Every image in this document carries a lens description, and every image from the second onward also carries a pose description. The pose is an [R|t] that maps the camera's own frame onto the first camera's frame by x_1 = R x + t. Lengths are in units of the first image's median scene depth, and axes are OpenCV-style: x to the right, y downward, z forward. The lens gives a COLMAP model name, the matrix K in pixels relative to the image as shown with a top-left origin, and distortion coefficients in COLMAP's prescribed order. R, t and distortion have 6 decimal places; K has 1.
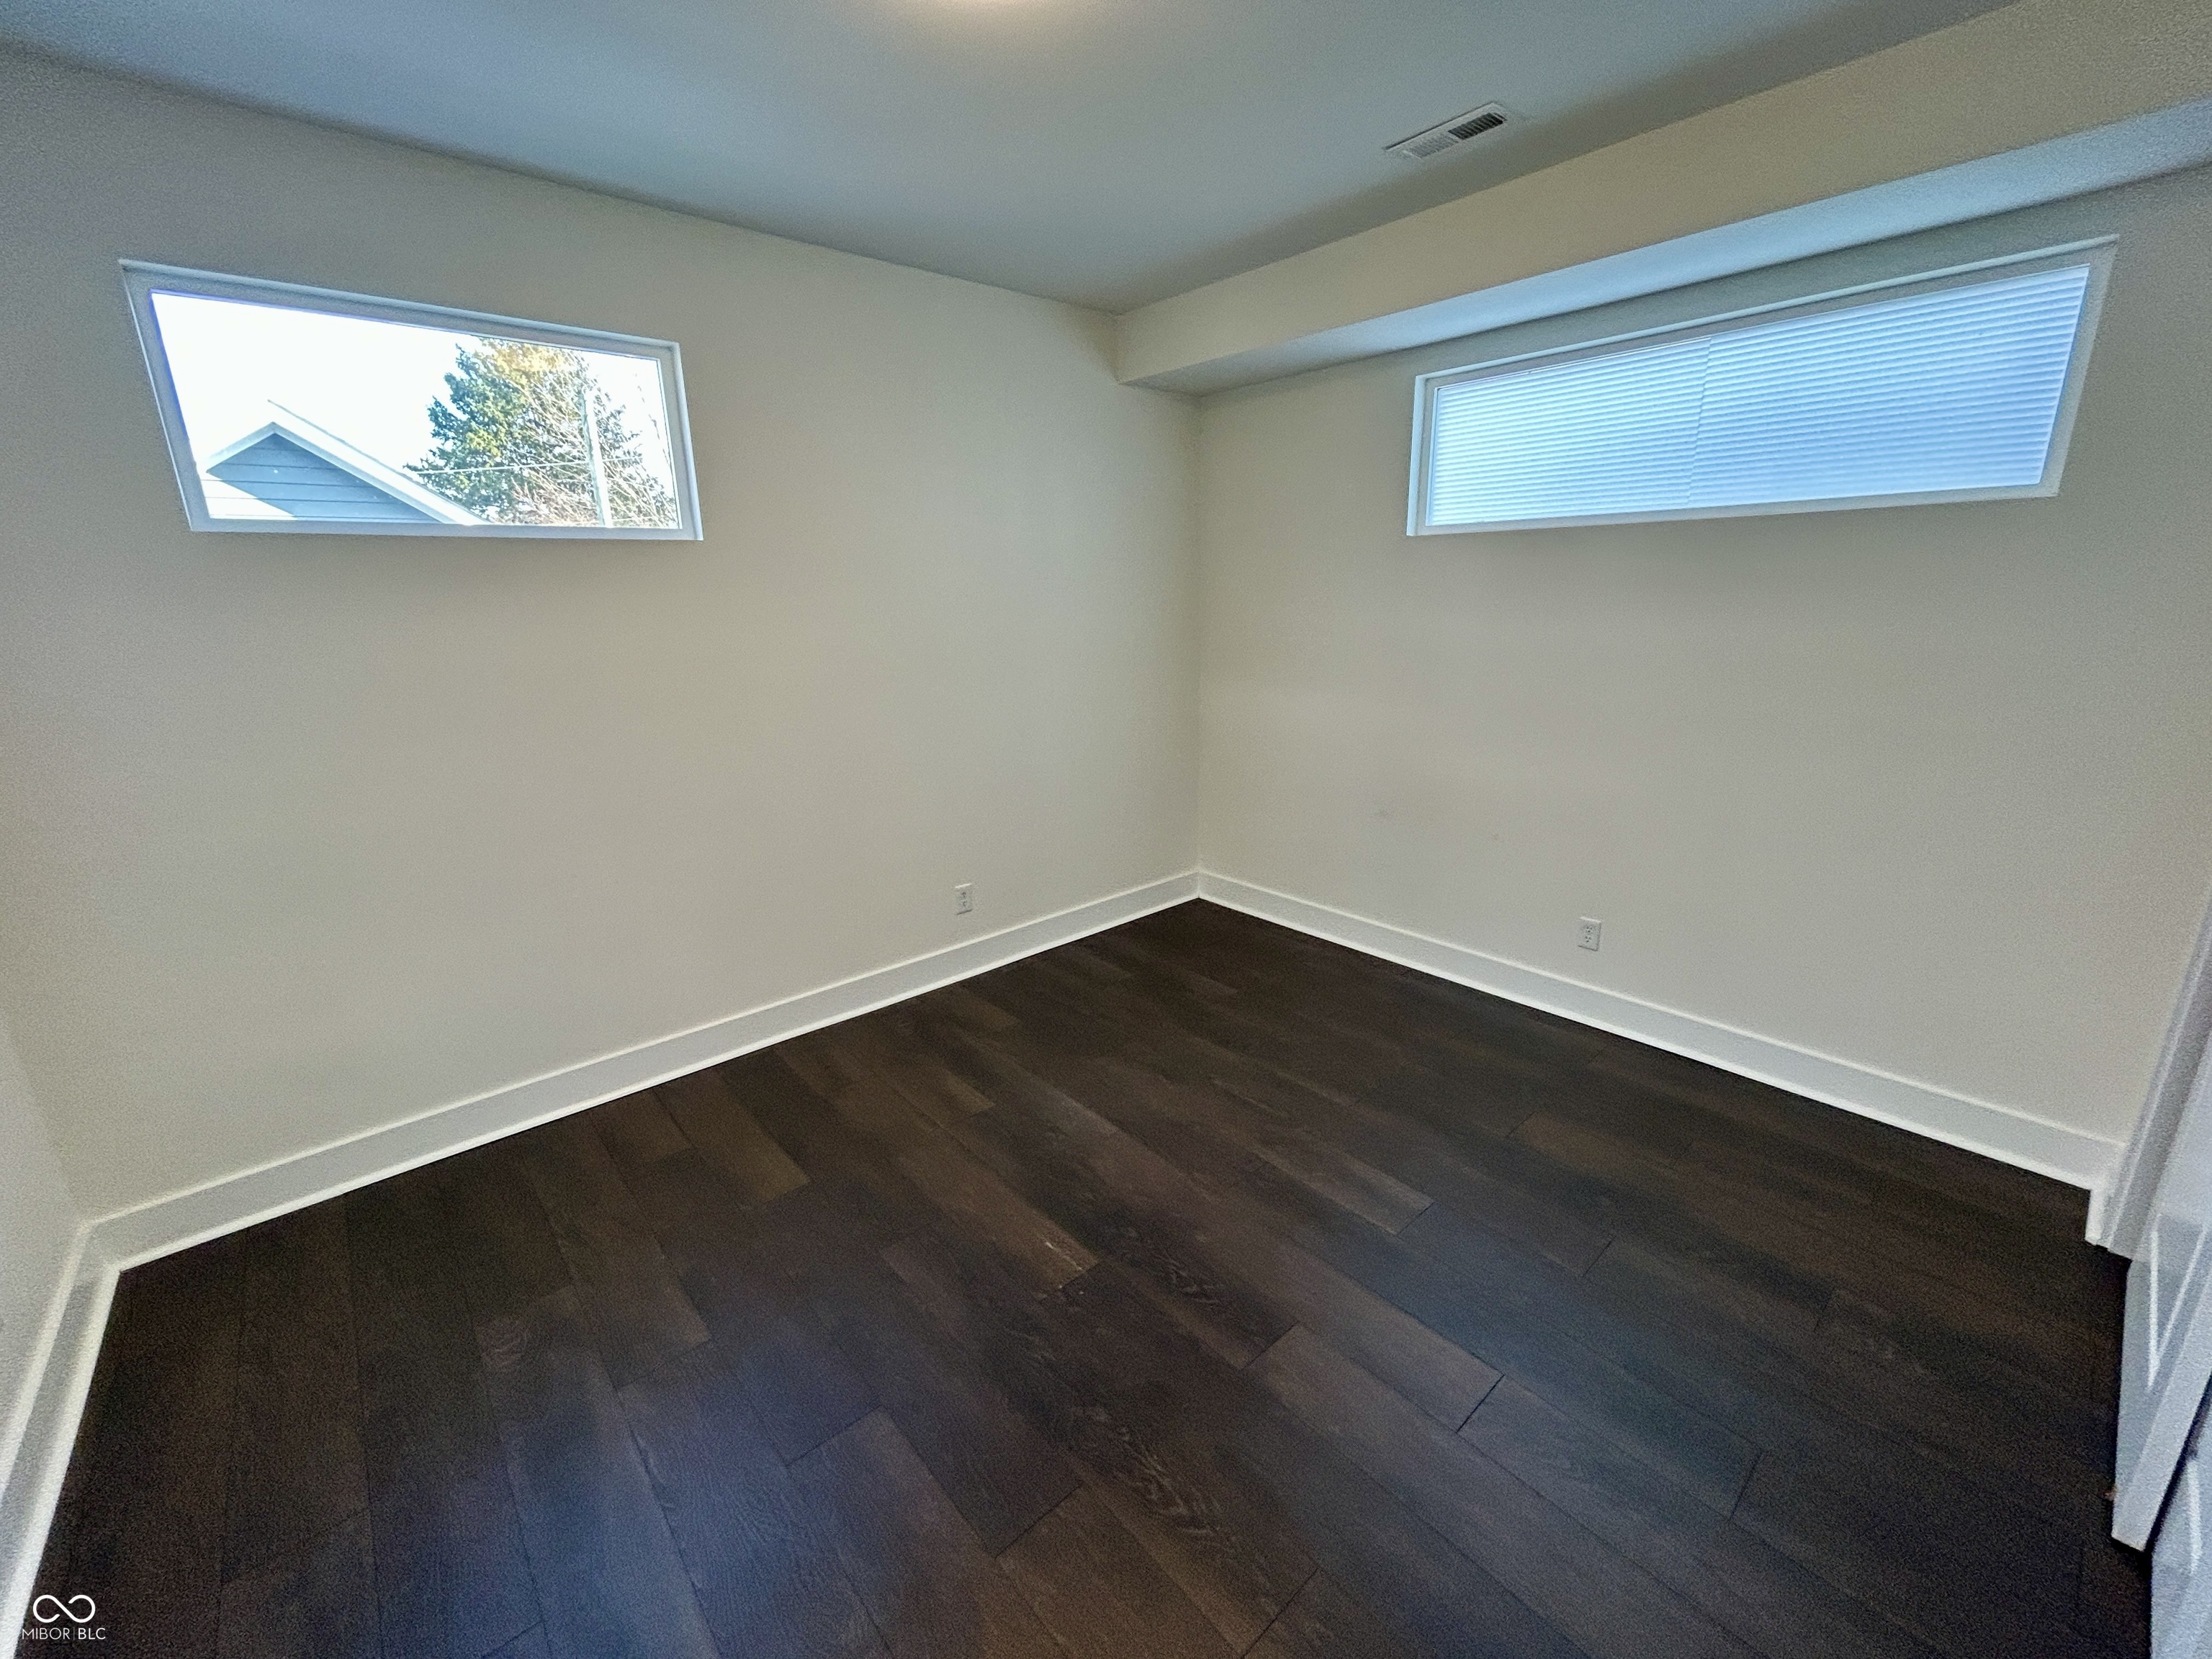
lens RADIAL K [[889.1, 0, 1098.6], [0, 889.1, 830.5], [0, 0, 1]] dist [-0.000099, 0.000826]
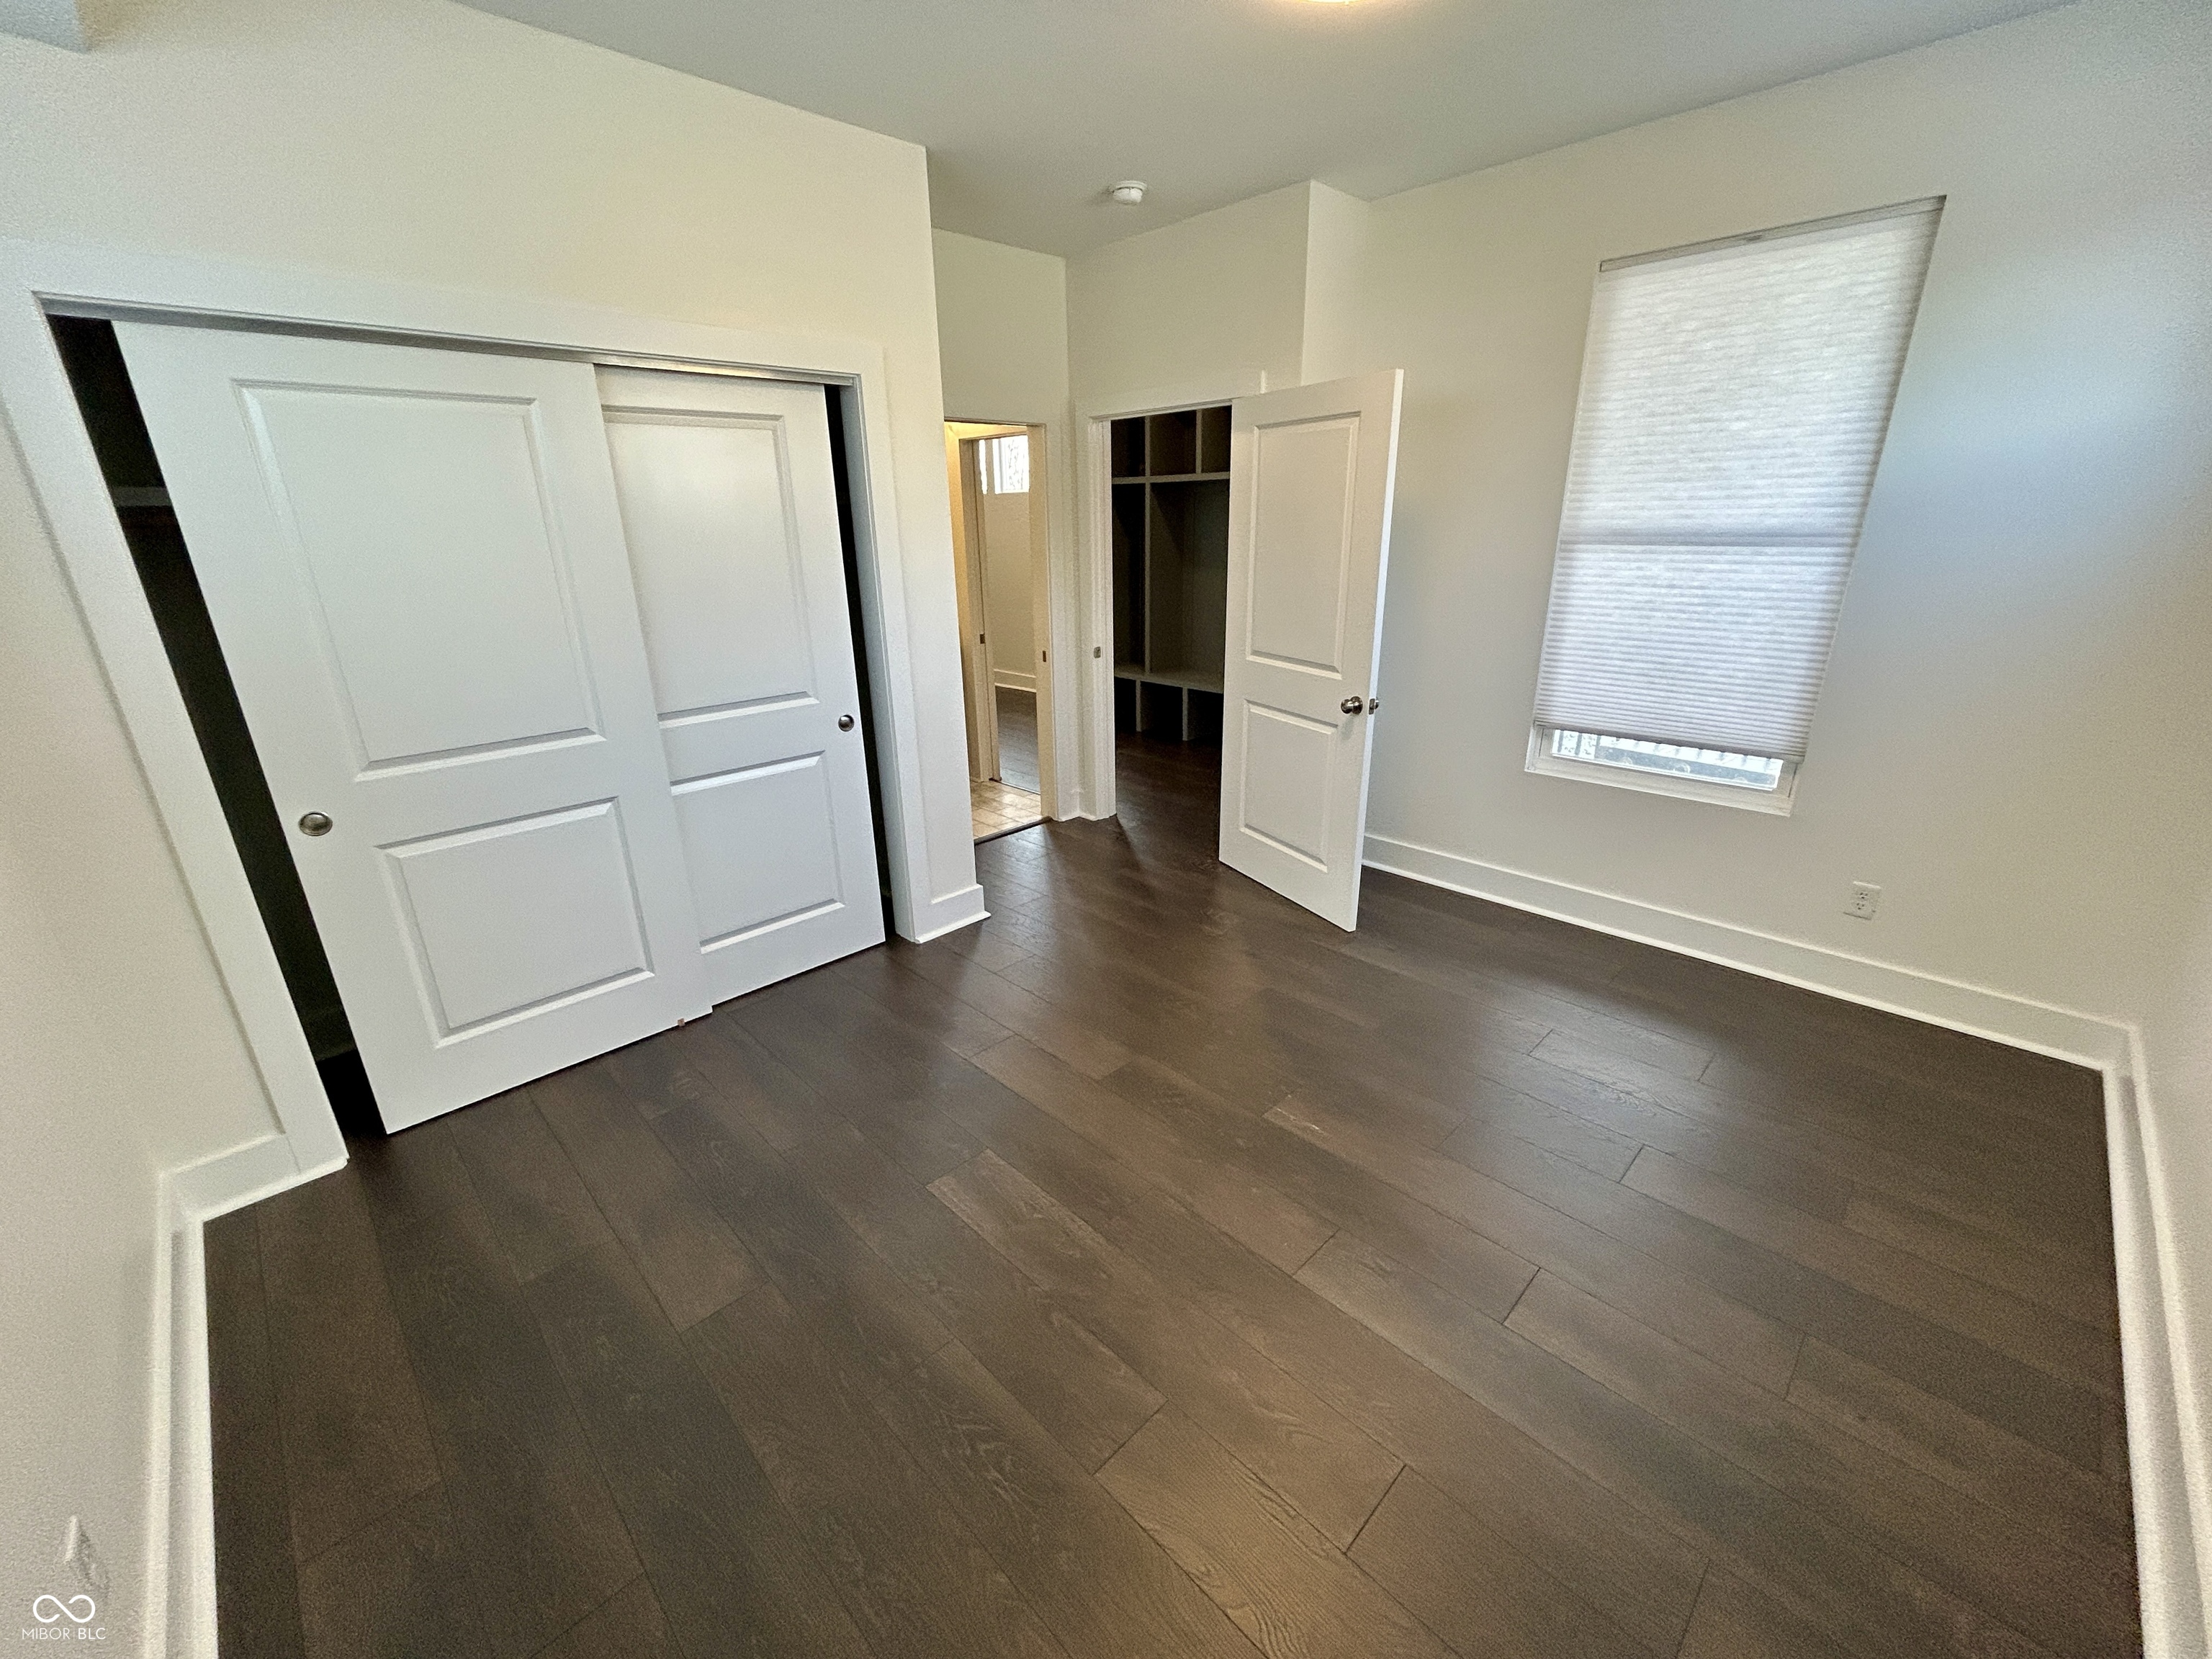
lens RADIAL K [[889.1, 0, 1098.6], [0, 889.1, 830.5], [0, 0, 1]] dist [-0.000099, 0.000826]
pose [[-0.996554, 0.070129, -0.044297, 0.196941], [0.033104, 0.825921, 0.562813, -0.381657], [0.076056, 0.559407, -0.825396, 1.460035]]
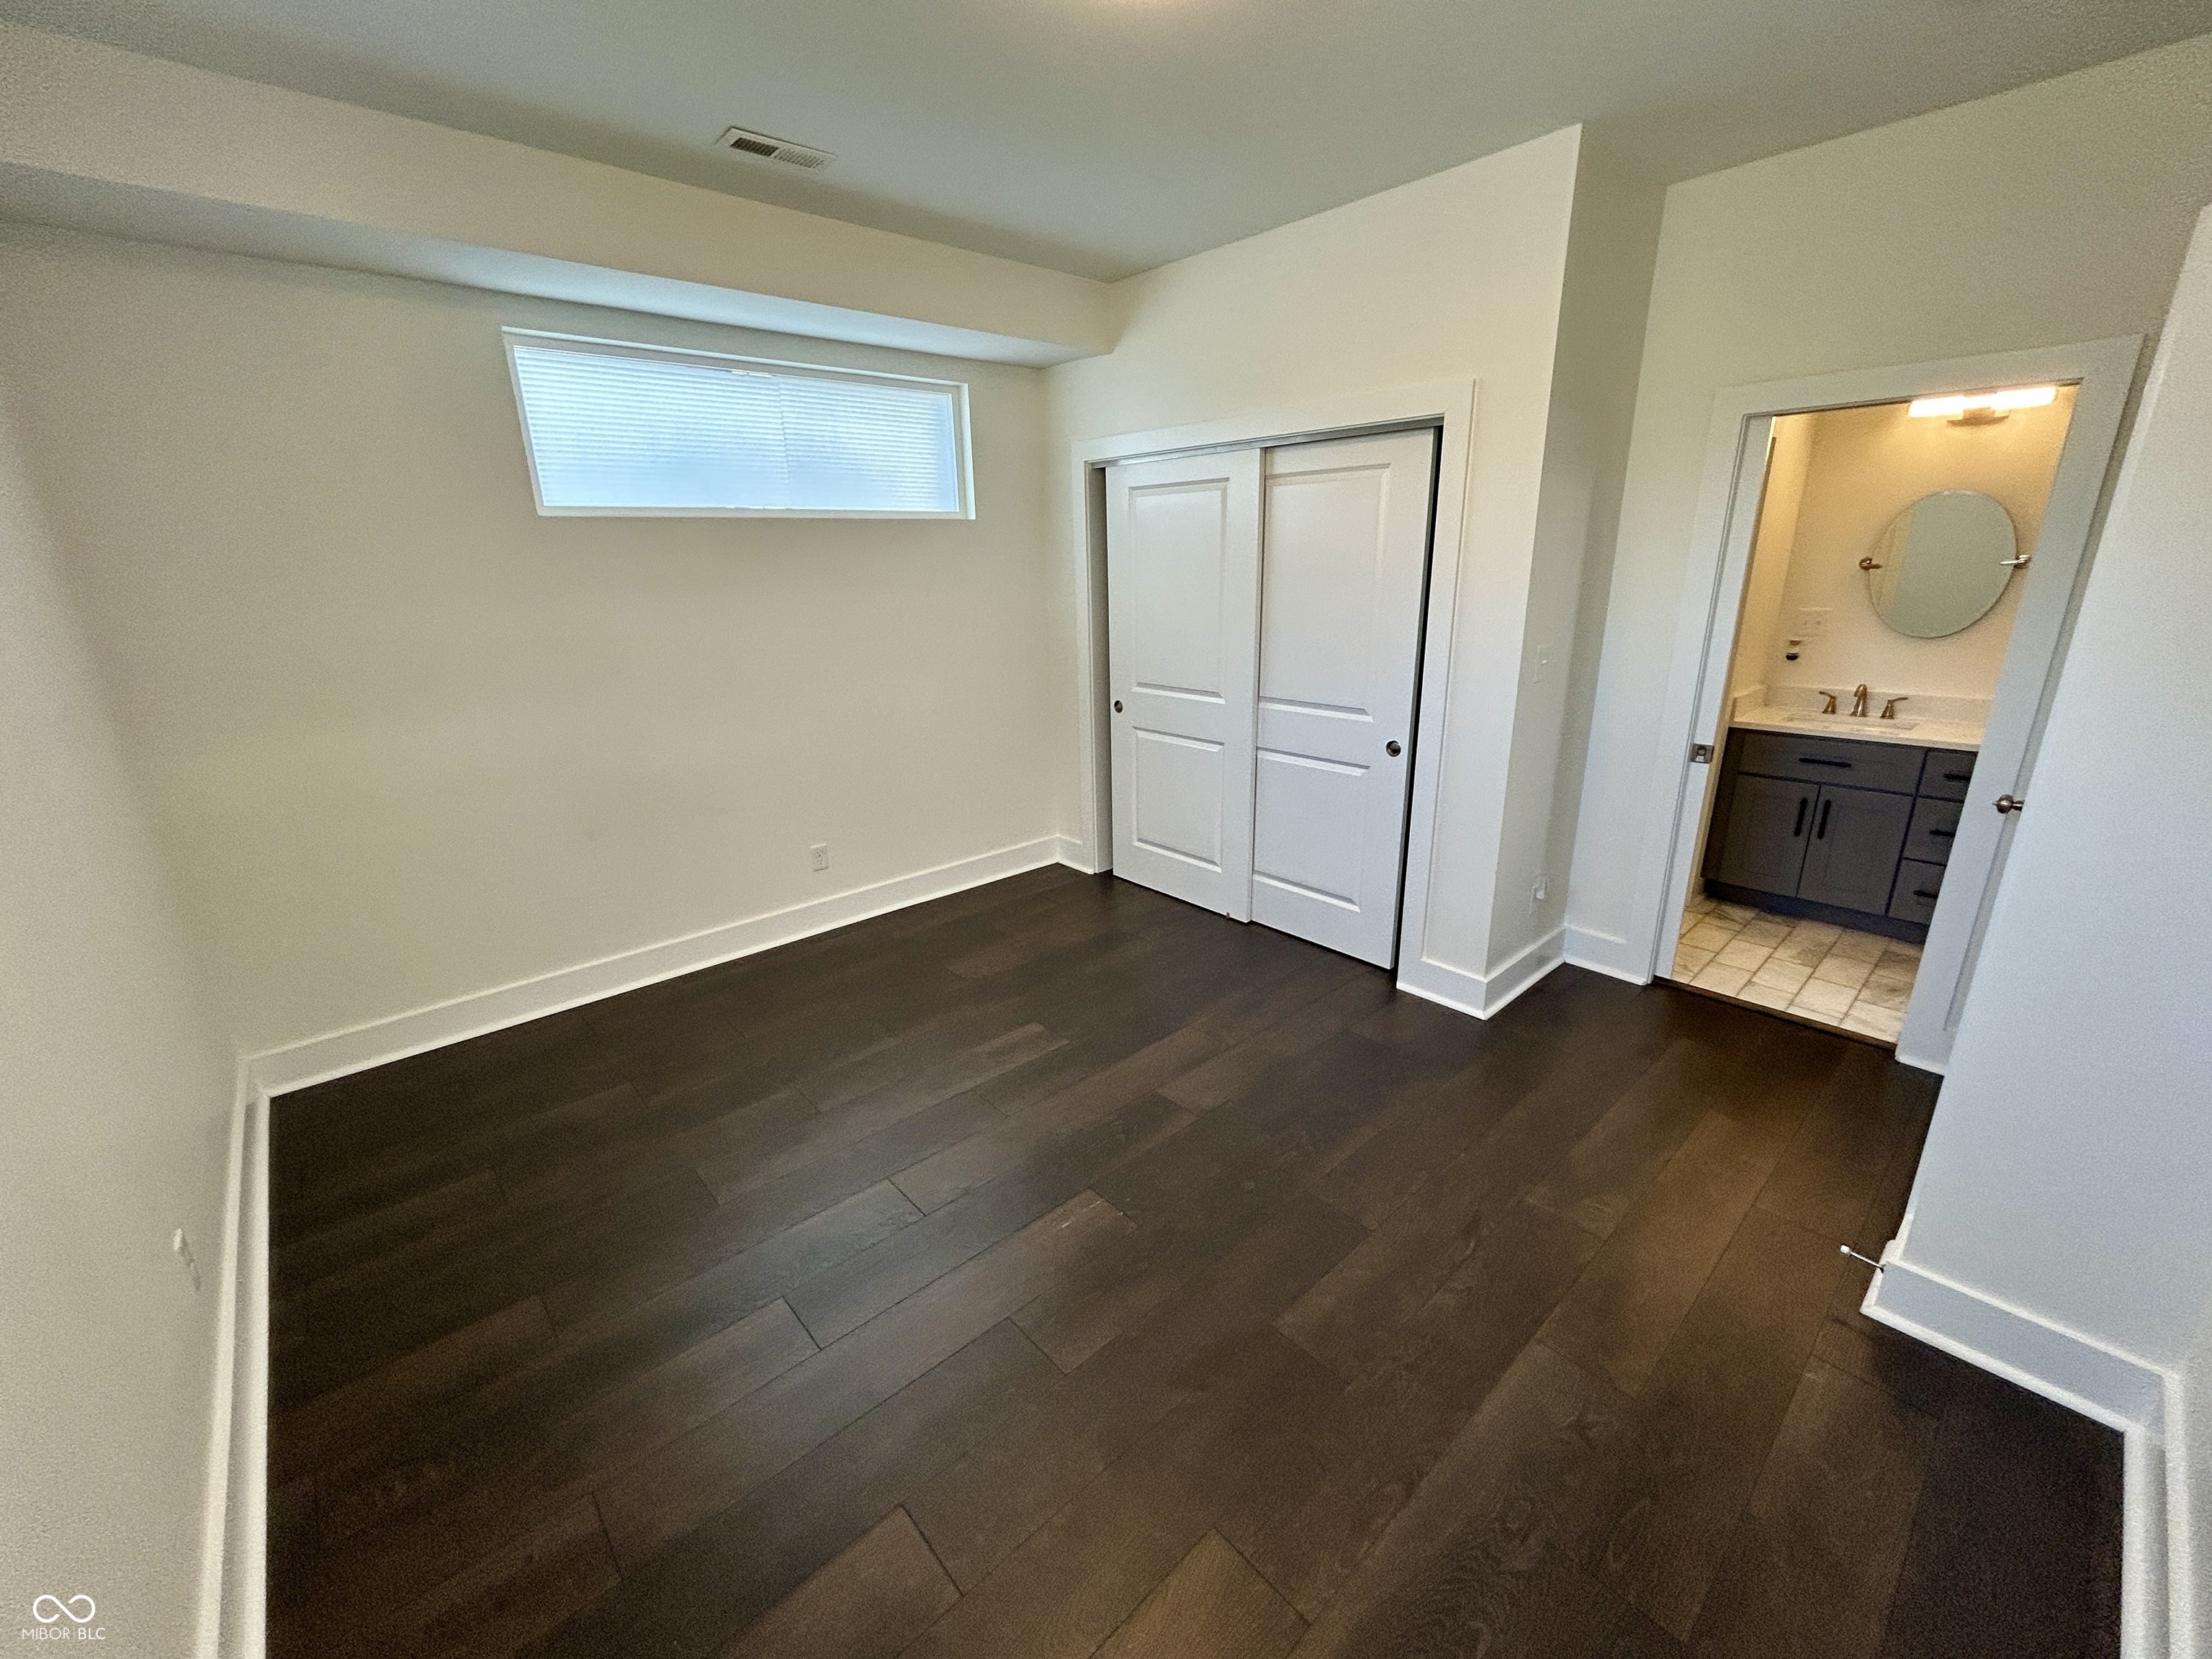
lens RADIAL K [[889.1, 0, 1098.6], [0, 889.1, 830.5], [0, 0, 1]] dist [-0.000099, 0.000826]
pose [[-0.017709, -0.272092, 0.962108, -0.783294], [0.279771, 0.922472, 0.266033, -0.171321], [-0.959903, 0.273881, 0.059787, 0.688837]]
